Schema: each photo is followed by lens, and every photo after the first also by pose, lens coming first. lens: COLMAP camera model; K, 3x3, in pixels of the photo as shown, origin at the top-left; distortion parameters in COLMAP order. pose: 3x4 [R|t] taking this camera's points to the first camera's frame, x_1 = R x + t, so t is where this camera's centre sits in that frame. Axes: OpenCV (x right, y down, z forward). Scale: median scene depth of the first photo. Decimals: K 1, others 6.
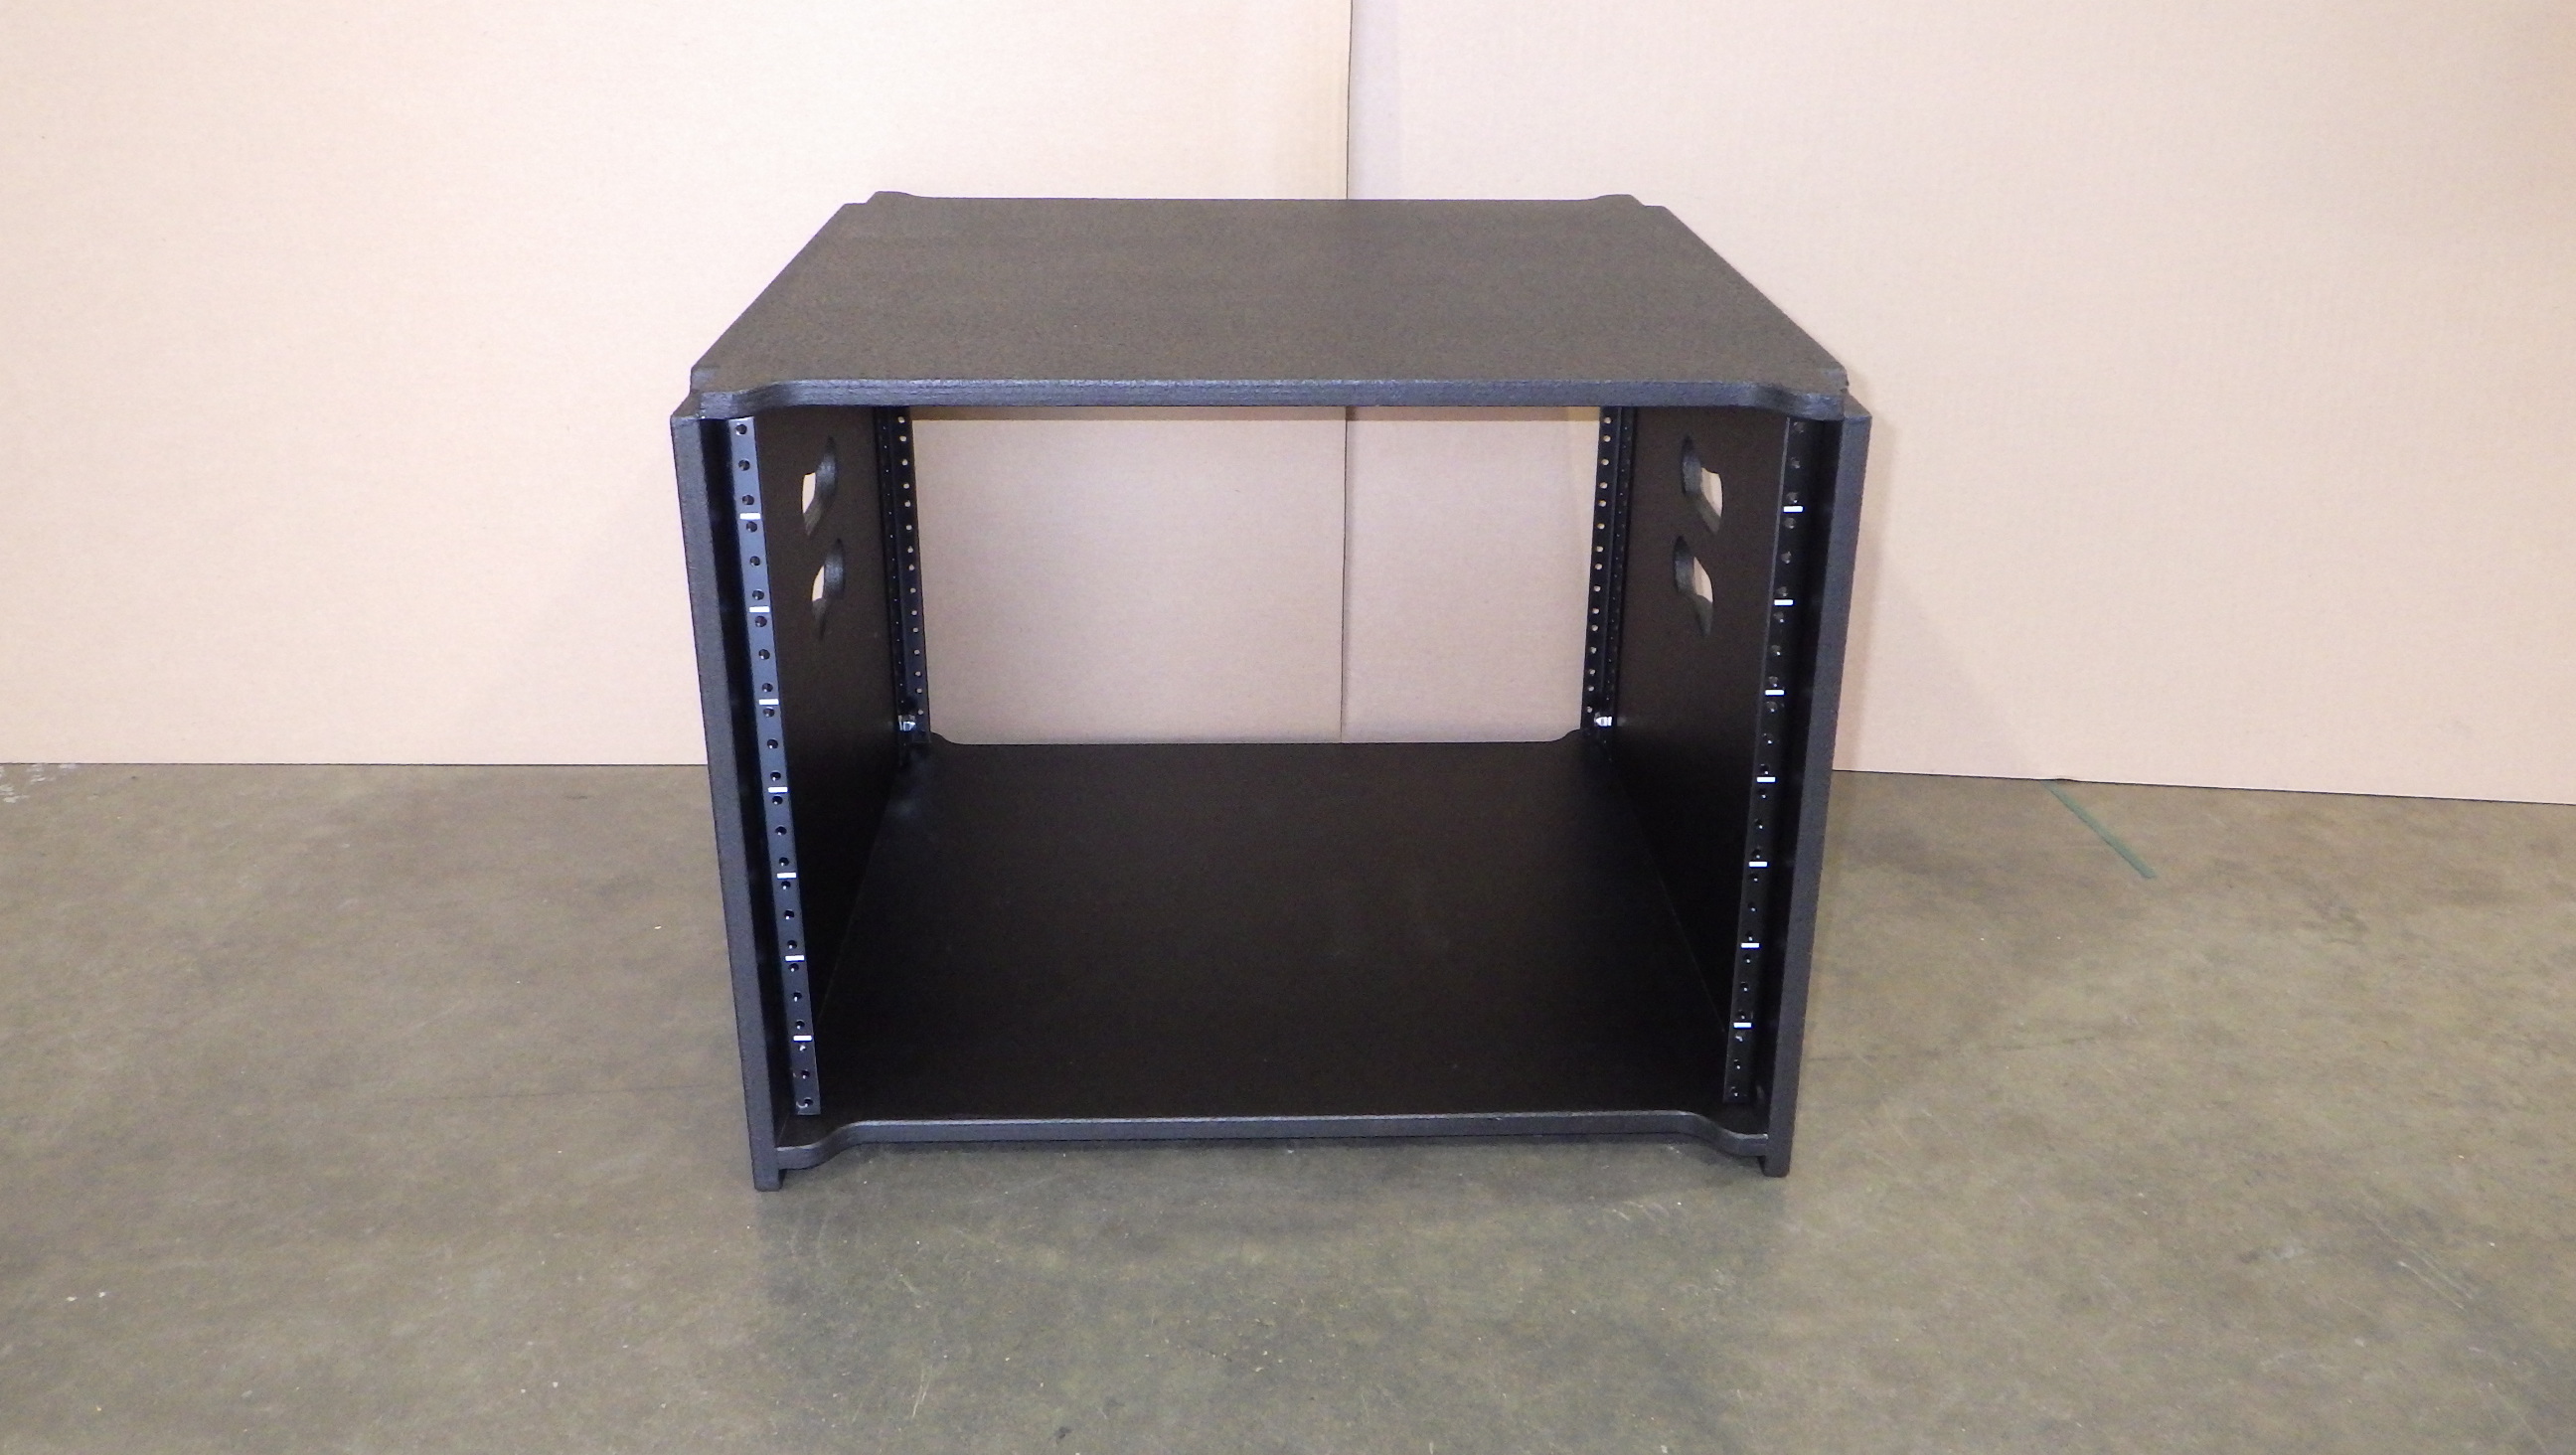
lens RADIAL K [[2141.6, 0, 1293.2], [0, 2141.6, 724.1], [0, 0, 1]] dist [0.002972, 0.002039]
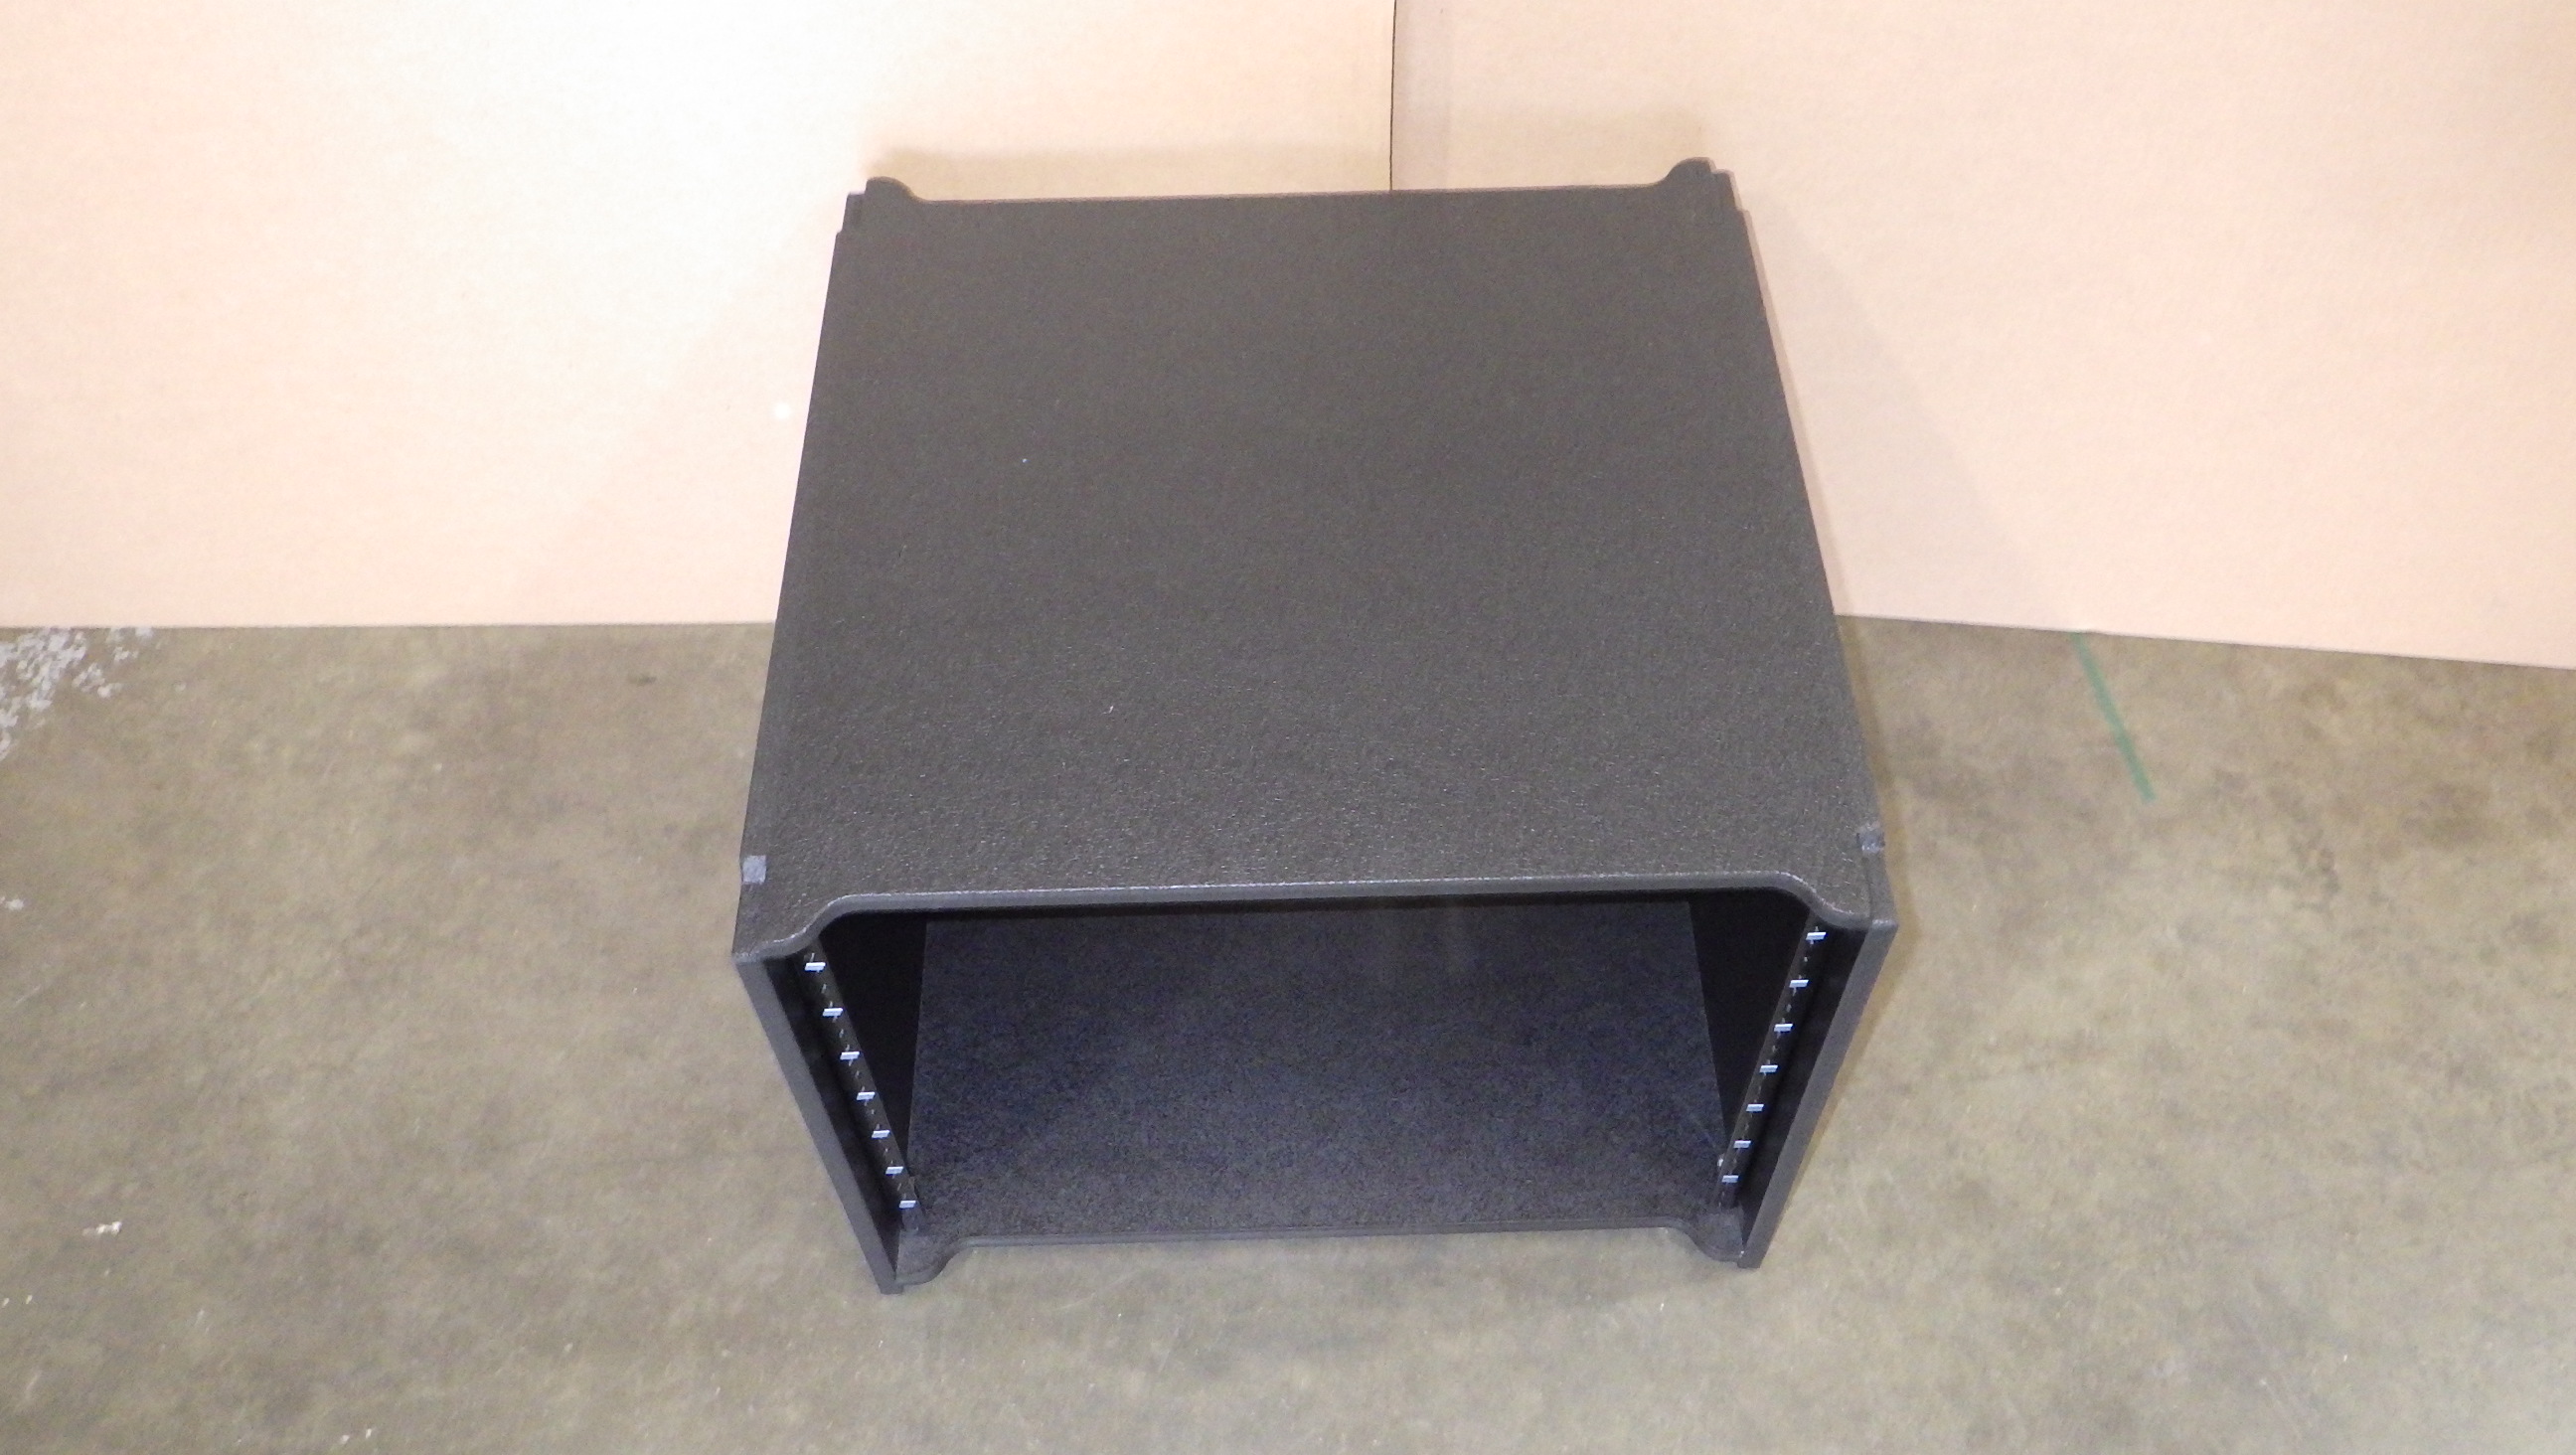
lens RADIAL K [[2141.6, 0, 1295.0], [0, 2141.6, 715.7], [0, 0, 1]] dist [0.002972, 0.002039]
pose [[0.999781, -0.005028, -0.020314, 0.003507], [0.014511, 0.866002, 0.499829, -0.635506], [0.015079, -0.500015, 0.865886, 0.134295]]
